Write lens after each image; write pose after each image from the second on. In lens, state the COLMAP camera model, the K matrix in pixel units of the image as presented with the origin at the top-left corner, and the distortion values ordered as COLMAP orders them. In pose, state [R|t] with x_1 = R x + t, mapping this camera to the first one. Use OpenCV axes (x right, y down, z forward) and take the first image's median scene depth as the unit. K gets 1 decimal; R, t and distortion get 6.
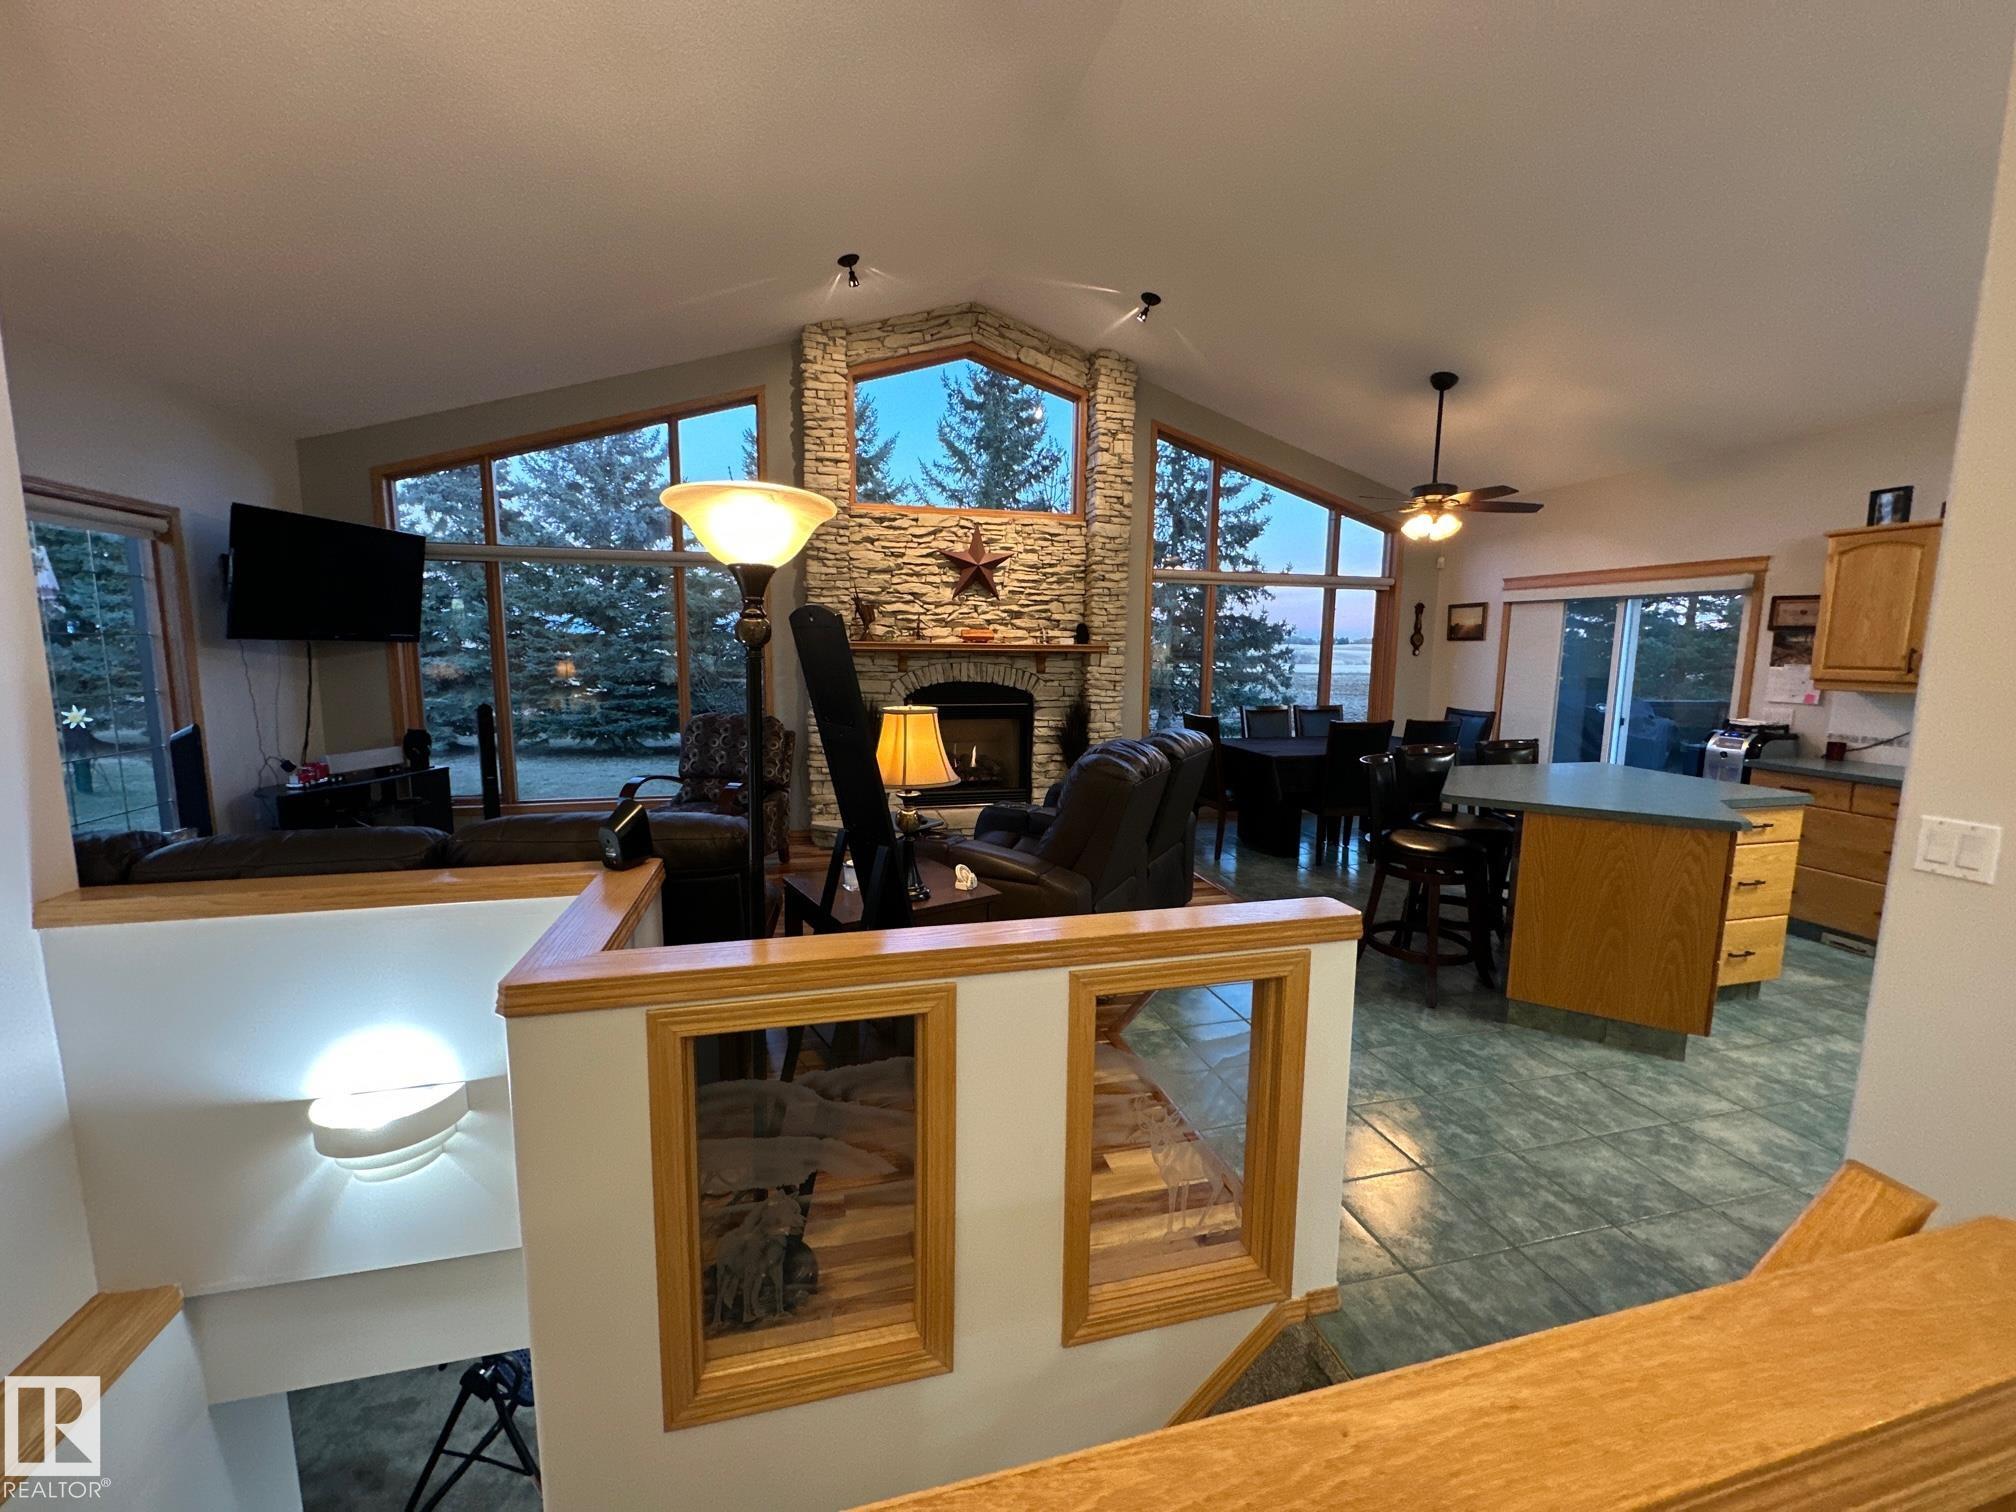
lens RADIAL K [[802.2, 0, 1009.2], [0, 802.2, 750.1], [0, 0, 1]] dist [-0.002135, -0.000426]
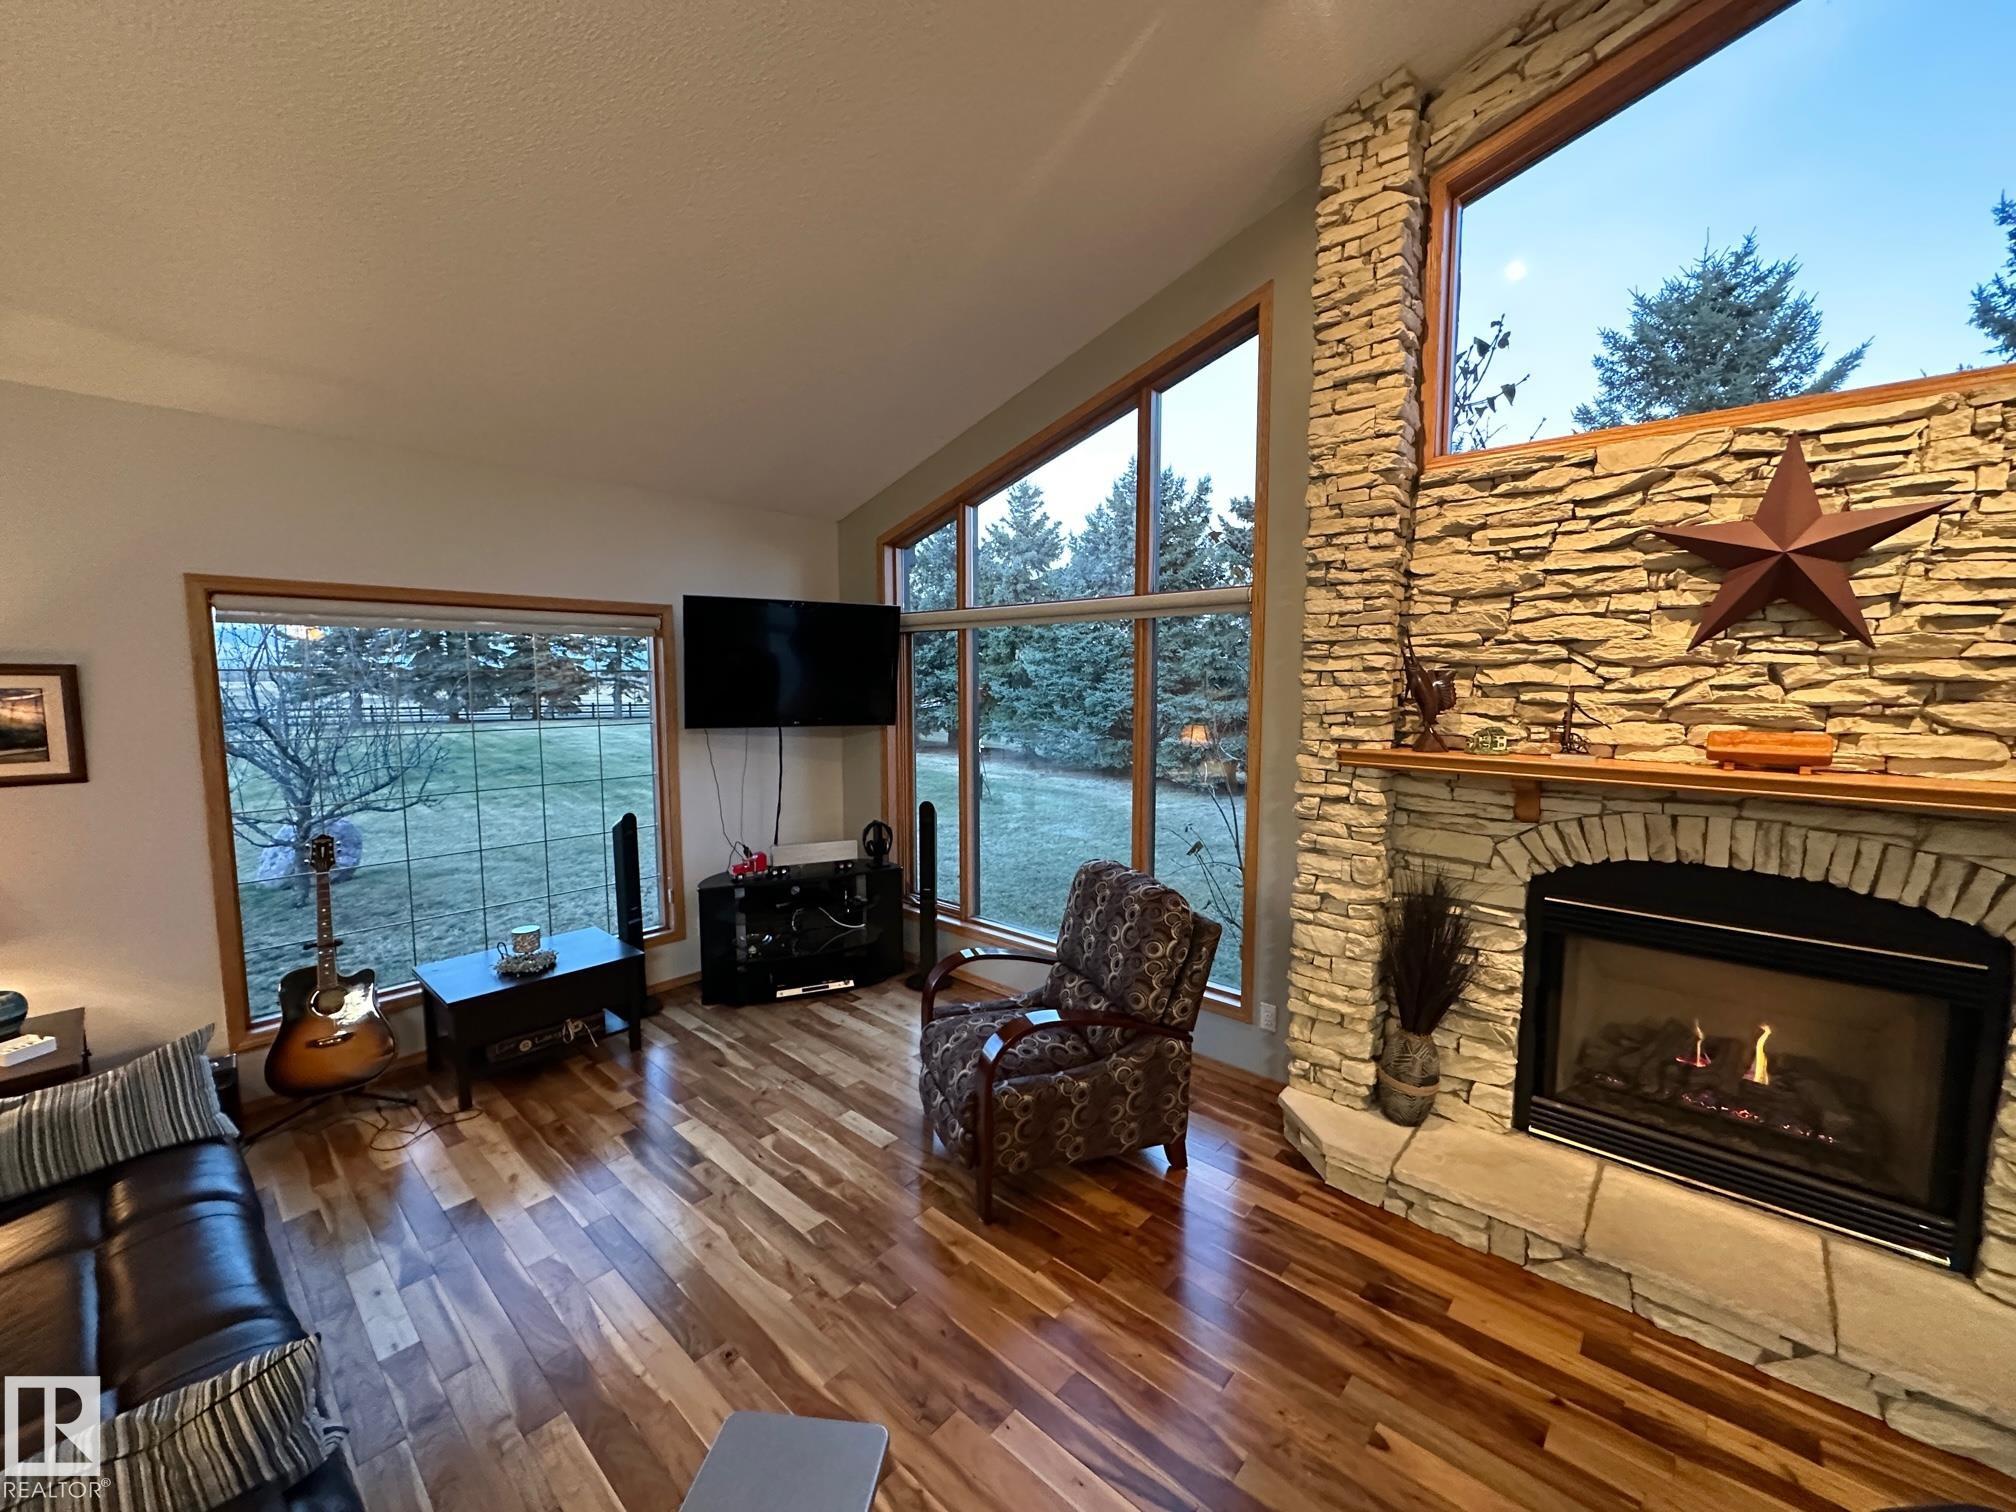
lens RADIAL K [[802.2, 0, 1007.1], [0, 802.2, 750.0], [0, 0, 1]] dist [-0.002135, -0.000426]
pose [[0.551479, 0.068644, -0.831359, 0.069955], [-0.101926, 0.994686, 0.014517, -0.114835], [0.827938, 0.076731, 0.555545, 0.529006]]
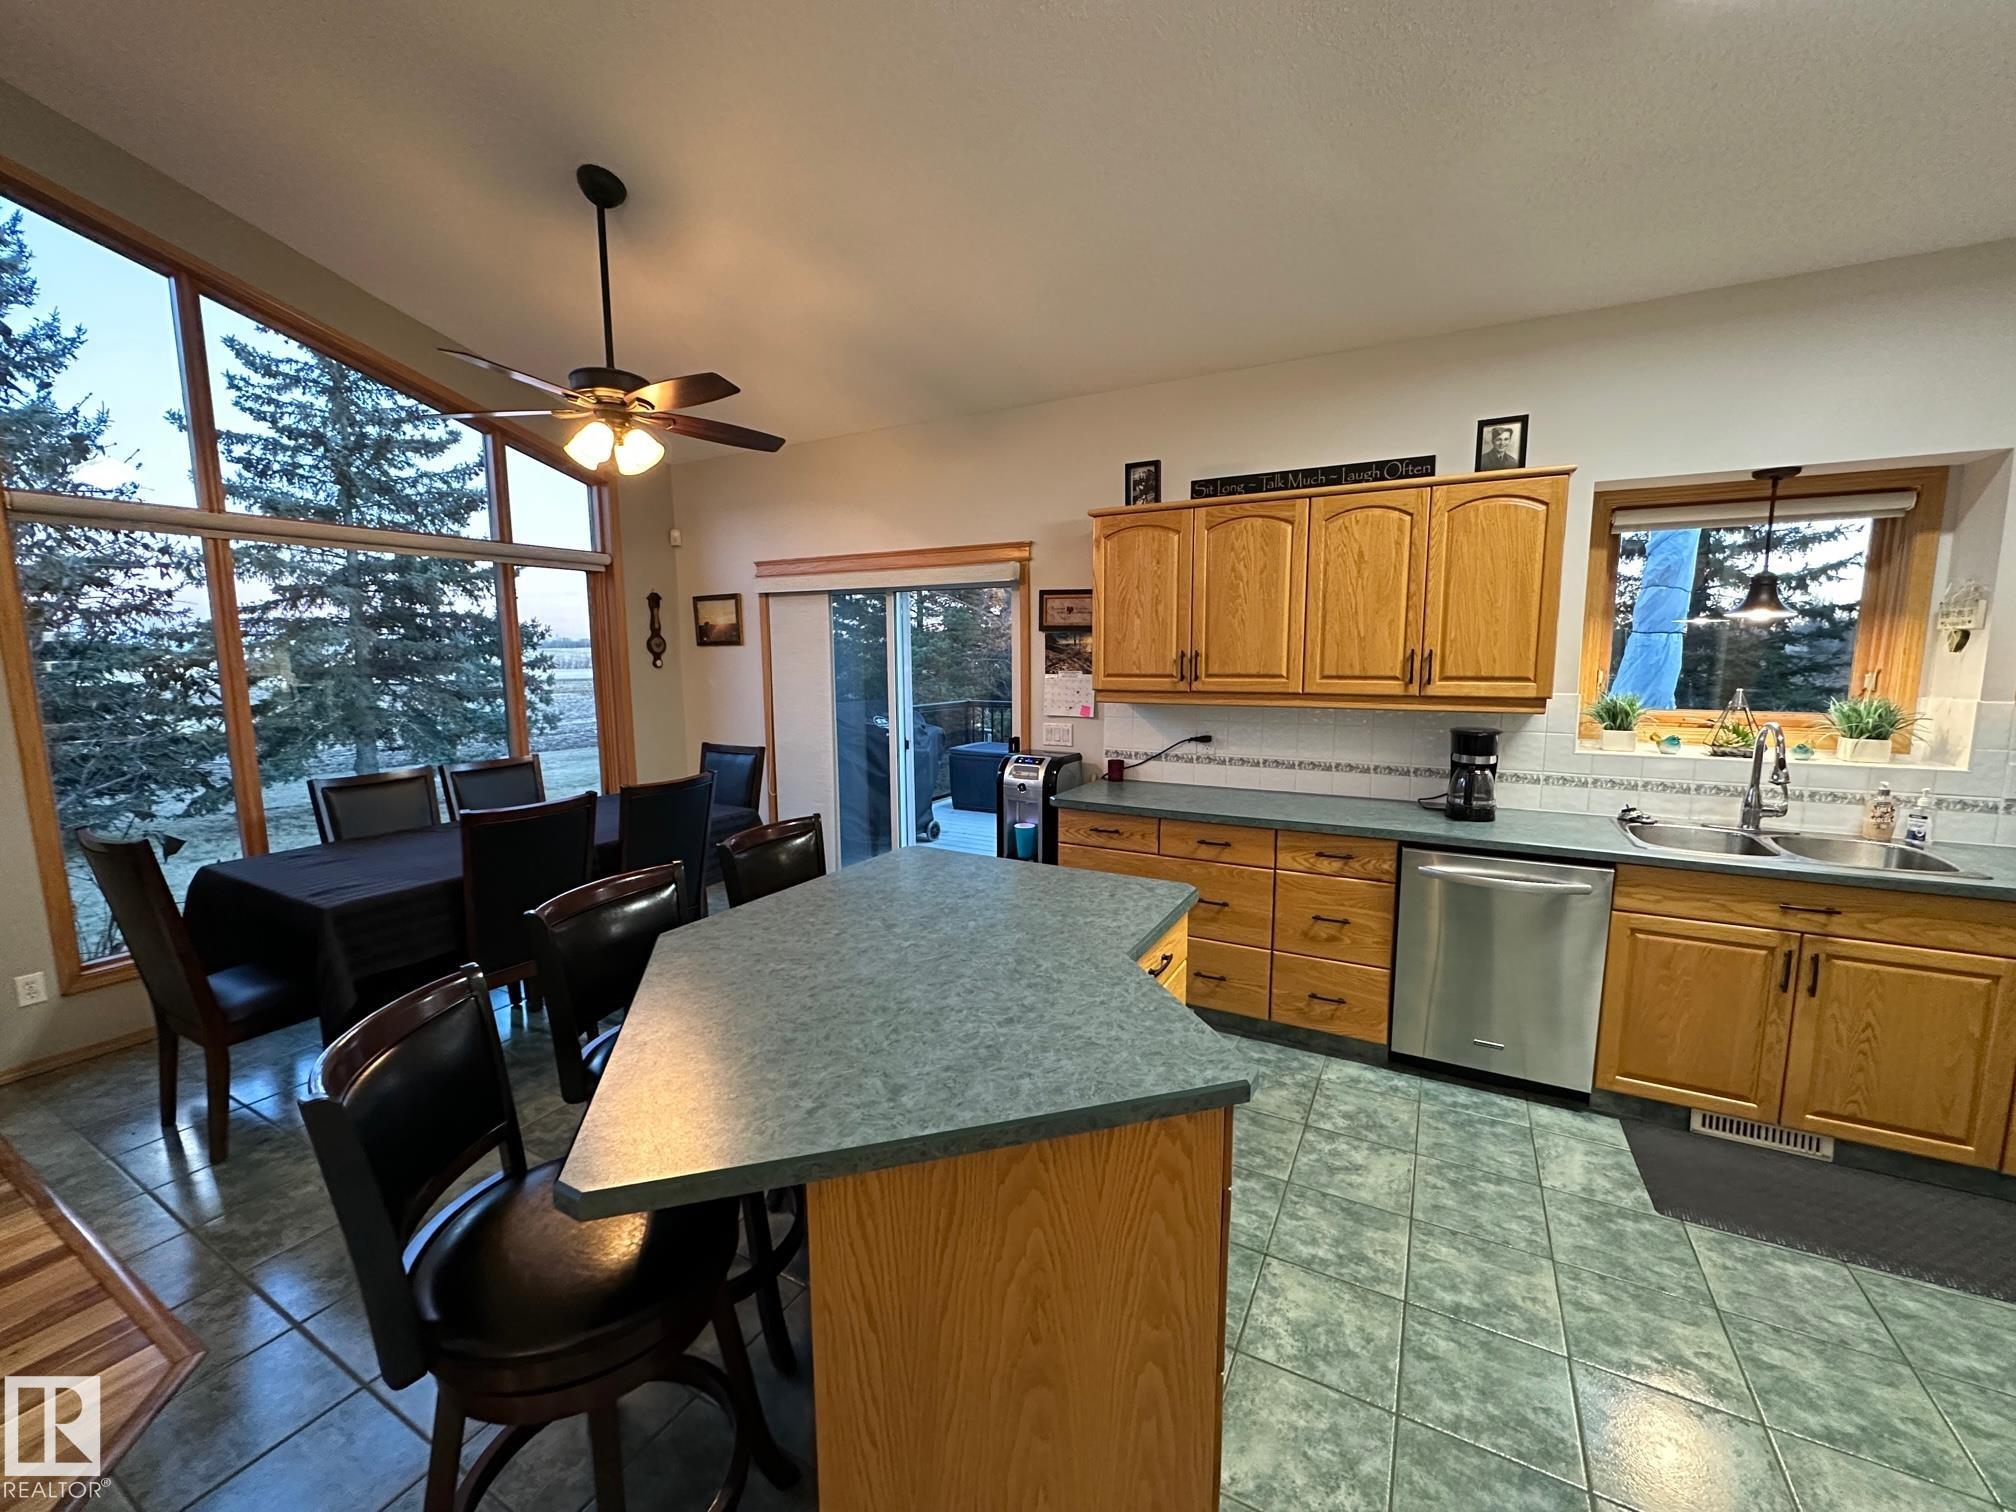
lens RADIAL K [[802.2, 0, 1009.5], [0, 802.2, 748.4], [0, 0, 1]] dist [-0.002135, -0.000426]
pose [[0.683395, -0.104992, 0.722460, 0.242853], [0.108583, 0.993215, 0.041628, -0.051985], [-0.721929, 0.049998, 0.690159, 0.354786]]
